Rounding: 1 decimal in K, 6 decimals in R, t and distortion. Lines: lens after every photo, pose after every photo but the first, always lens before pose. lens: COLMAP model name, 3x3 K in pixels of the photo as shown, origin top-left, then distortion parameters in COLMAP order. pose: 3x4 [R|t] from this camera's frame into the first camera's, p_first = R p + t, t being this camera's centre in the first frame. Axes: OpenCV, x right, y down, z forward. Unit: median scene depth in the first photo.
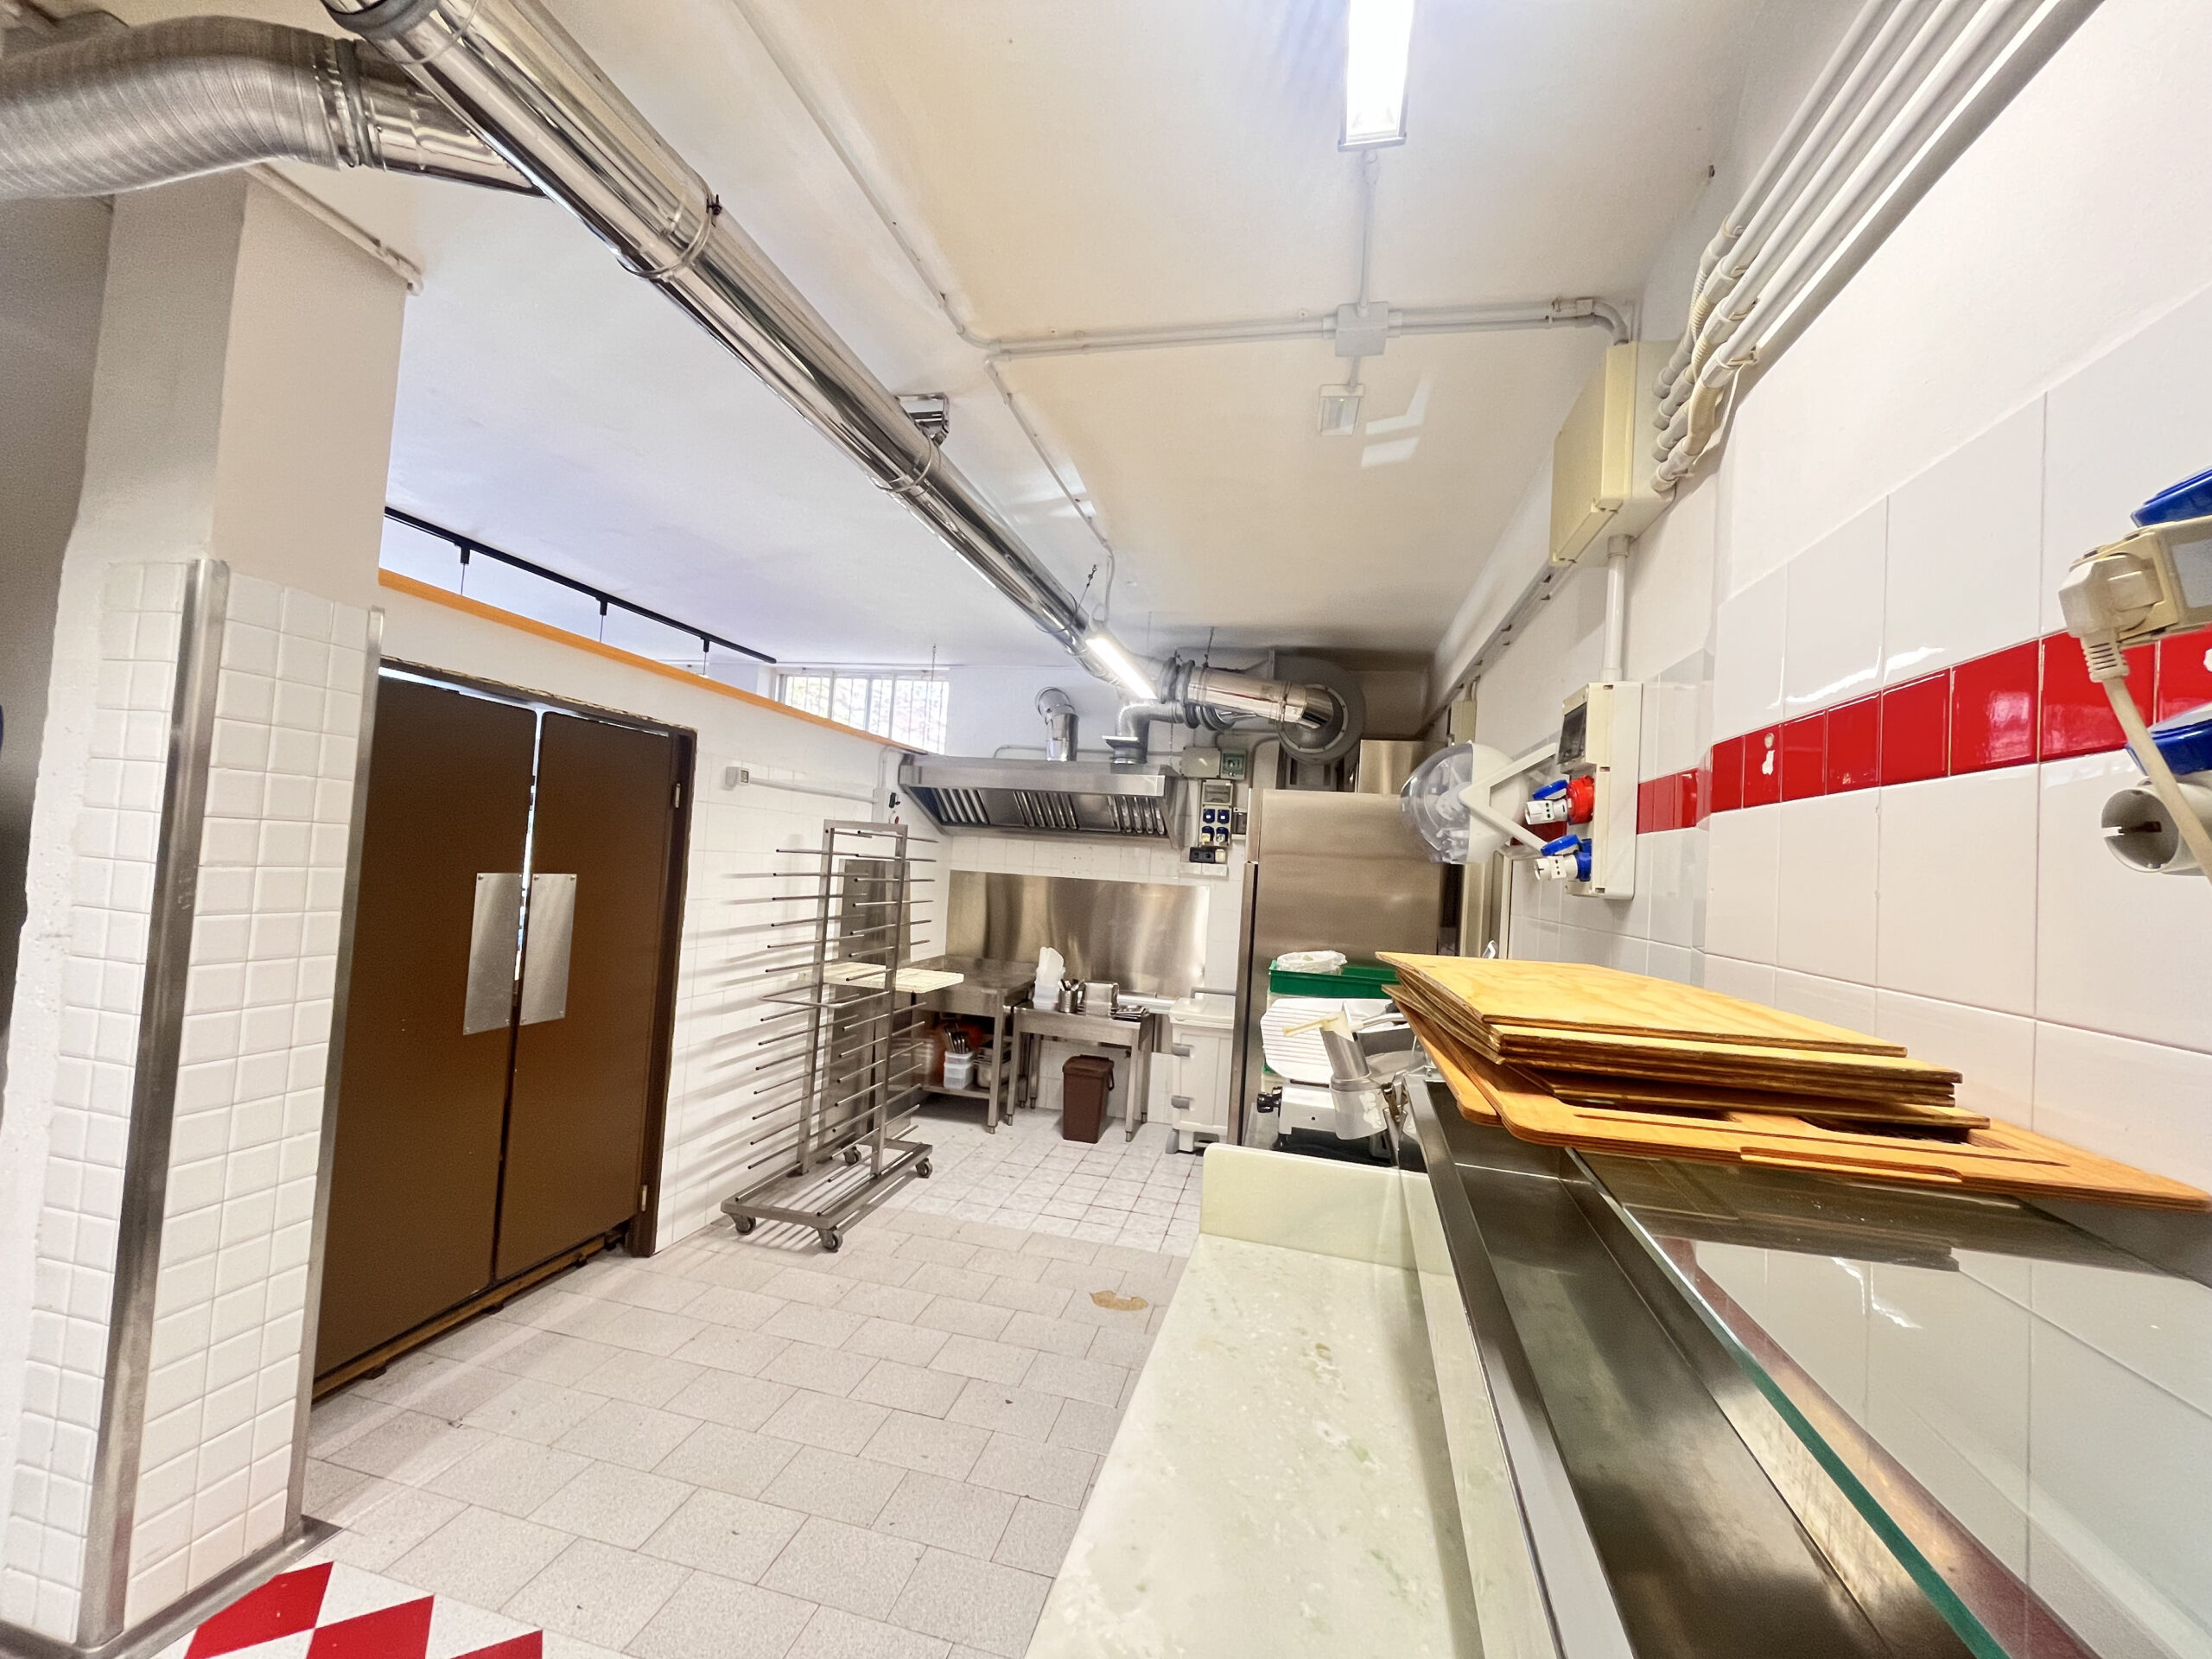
lens RADIAL K [[904.5, 0, 1106.0], [0, 904.5, 829.5], [0, 0, 1]] dist [-0.001916, -0.000068]
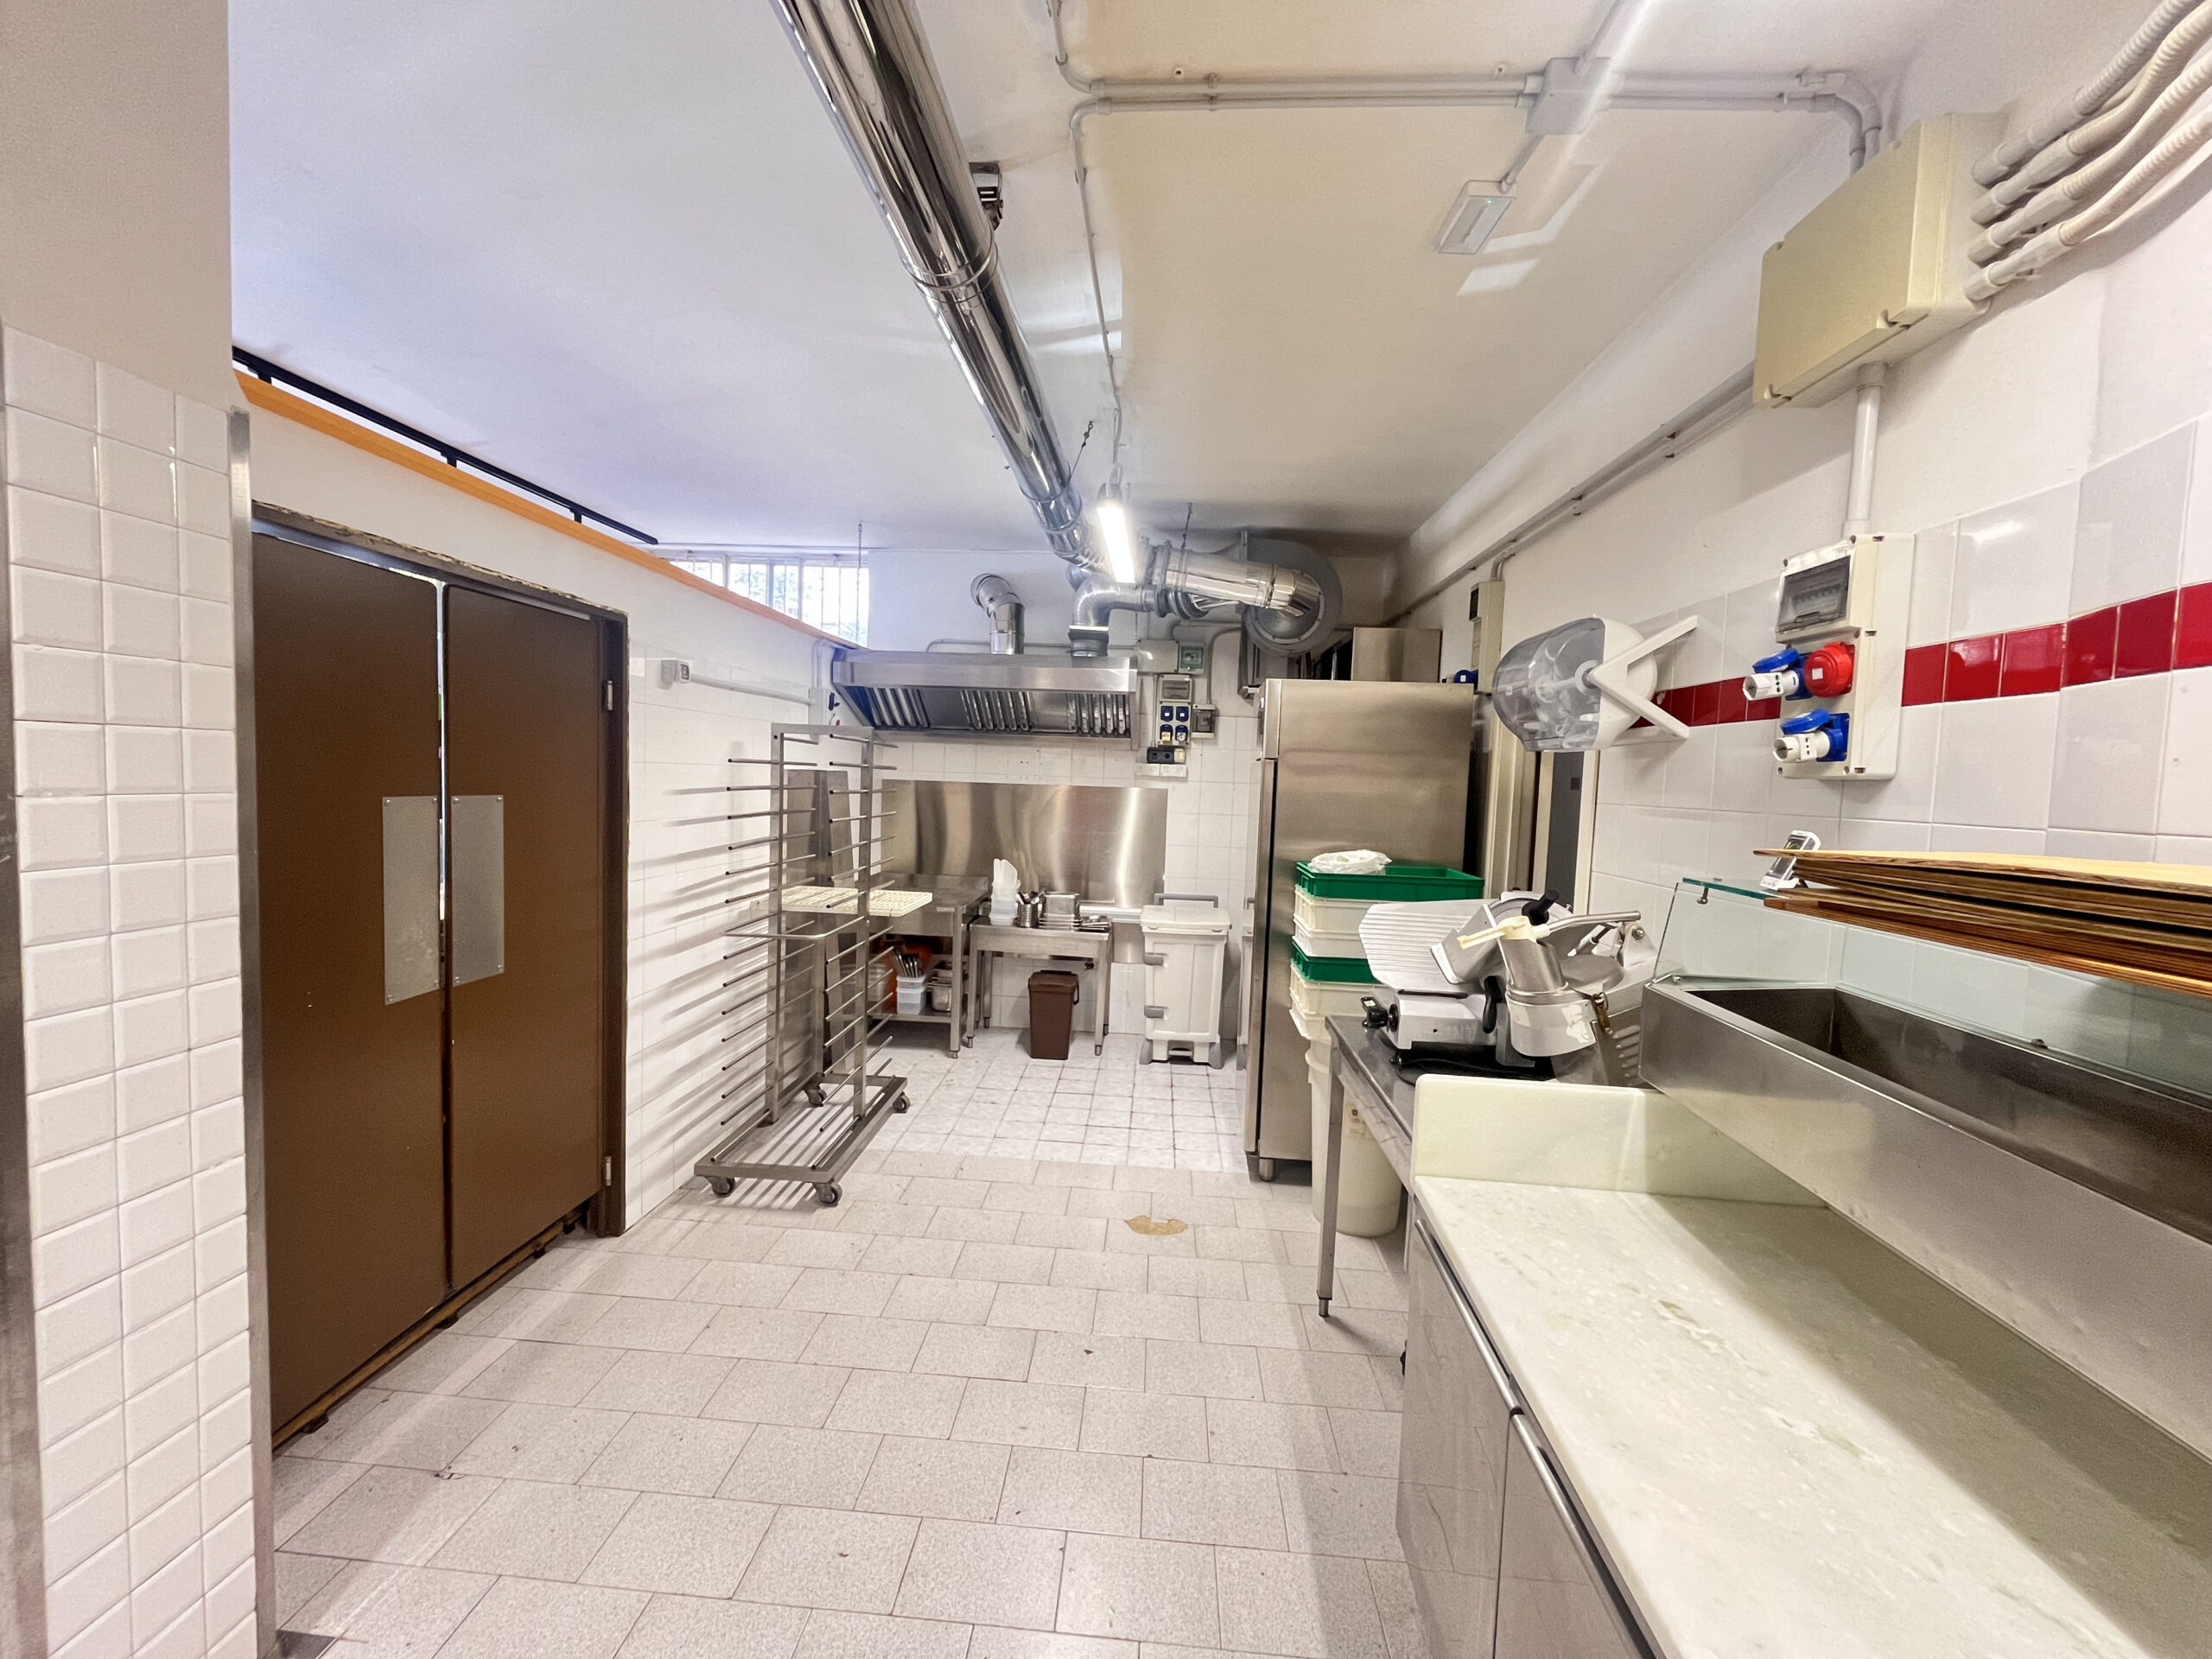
lens RADIAL K [[904.5, 0, 1106.0], [0, 904.5, 829.5], [0, 0, 1]] dist [-0.001916, -0.000068]
pose [[0.986566, -0.039417, 0.158539, -0.151558], [0.022746, 0.994145, 0.105631, 0.006129], [-0.161775, -0.100606, 0.981686, 0.104850]]
